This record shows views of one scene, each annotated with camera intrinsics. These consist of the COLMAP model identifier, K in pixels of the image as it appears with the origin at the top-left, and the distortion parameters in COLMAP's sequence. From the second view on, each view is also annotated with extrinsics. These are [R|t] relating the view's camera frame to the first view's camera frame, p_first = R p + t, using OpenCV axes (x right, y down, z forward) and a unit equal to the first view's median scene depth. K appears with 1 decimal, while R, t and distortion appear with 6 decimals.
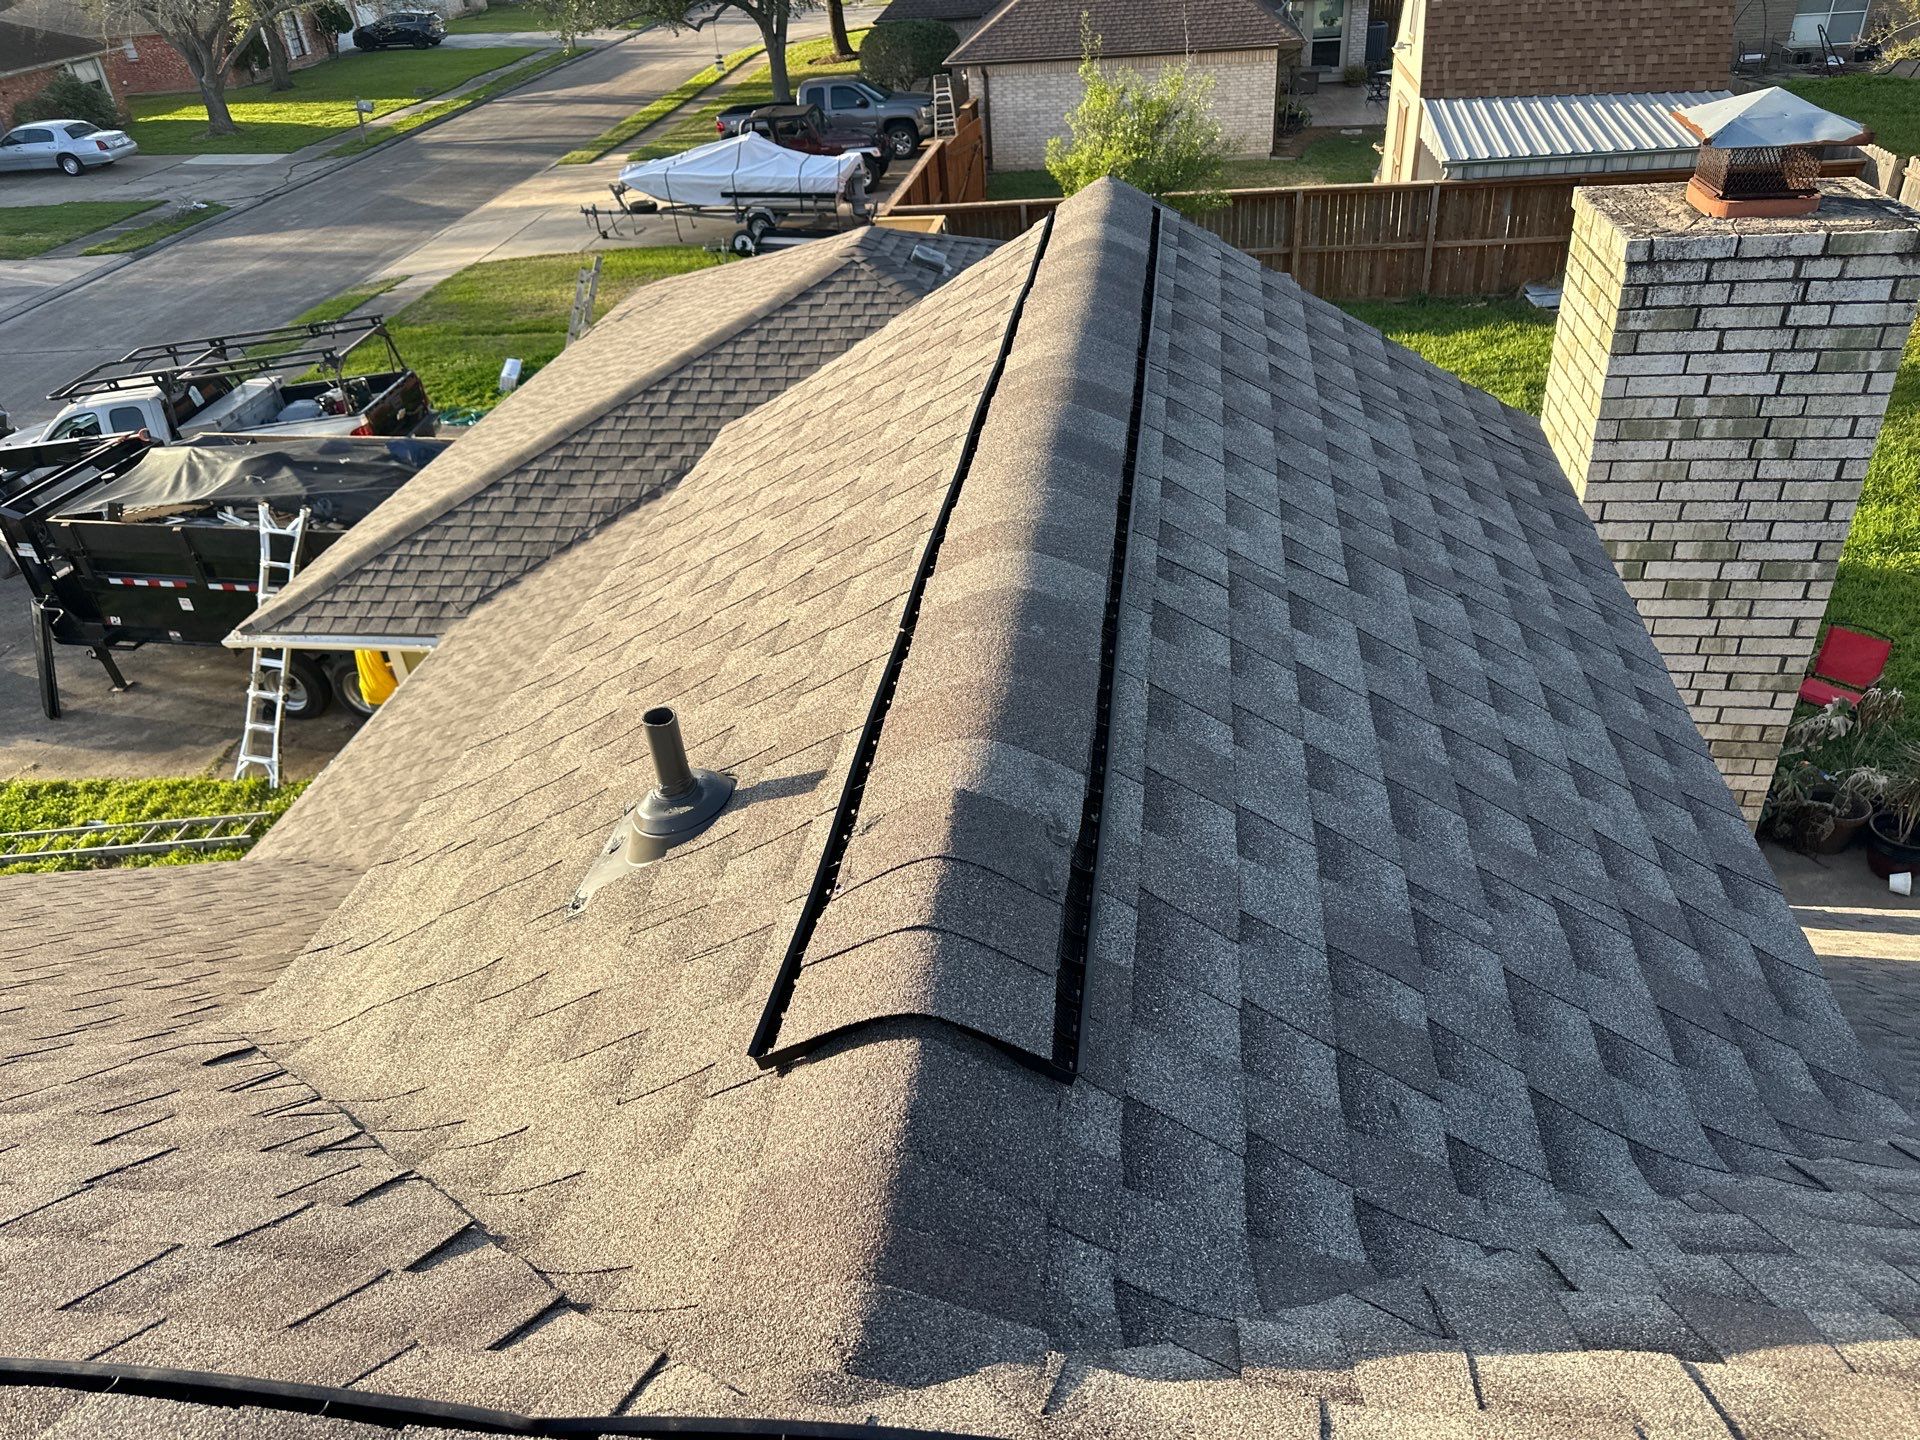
lens RADIAL K [[1365.8, 0, 960.0], [0, 1365.8, 720.0], [0, 0, 1]] dist [-0.007519, -0.000884]
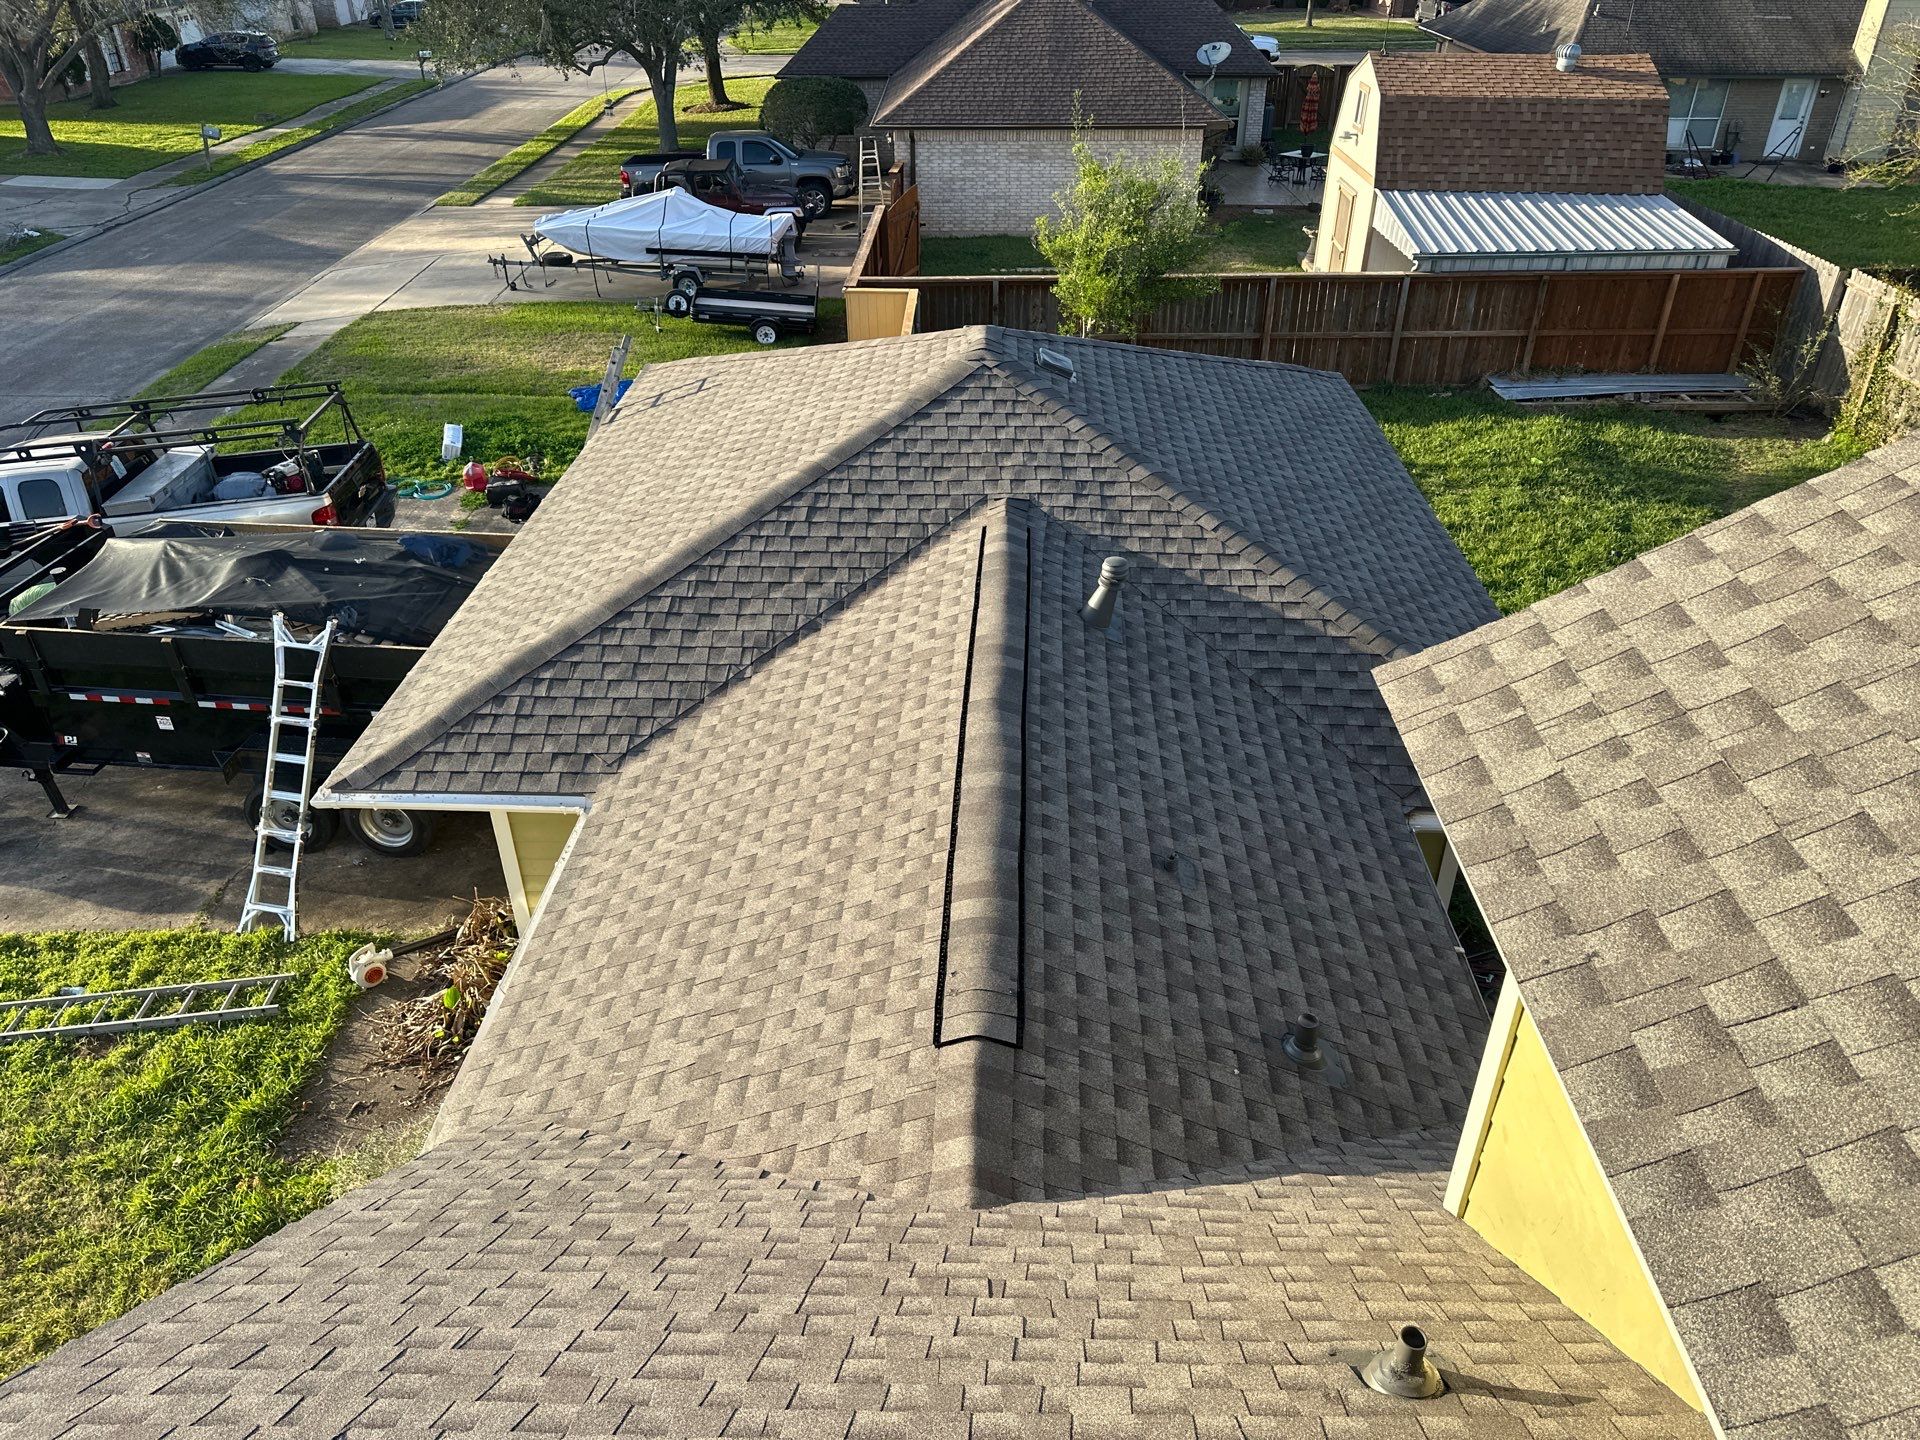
lens RADIAL K [[1362.3, 0, 960.0], [0, 1362.3, 720.0], [0, 0, 1]] dist [0.016765, -0.025890]
pose [[0.991716, -0.004112, 0.128384, -0.134074], [0.008155, 0.999487, -0.030984, -0.041936], [-0.128191, 0.031775, 0.991240, 0.057255]]
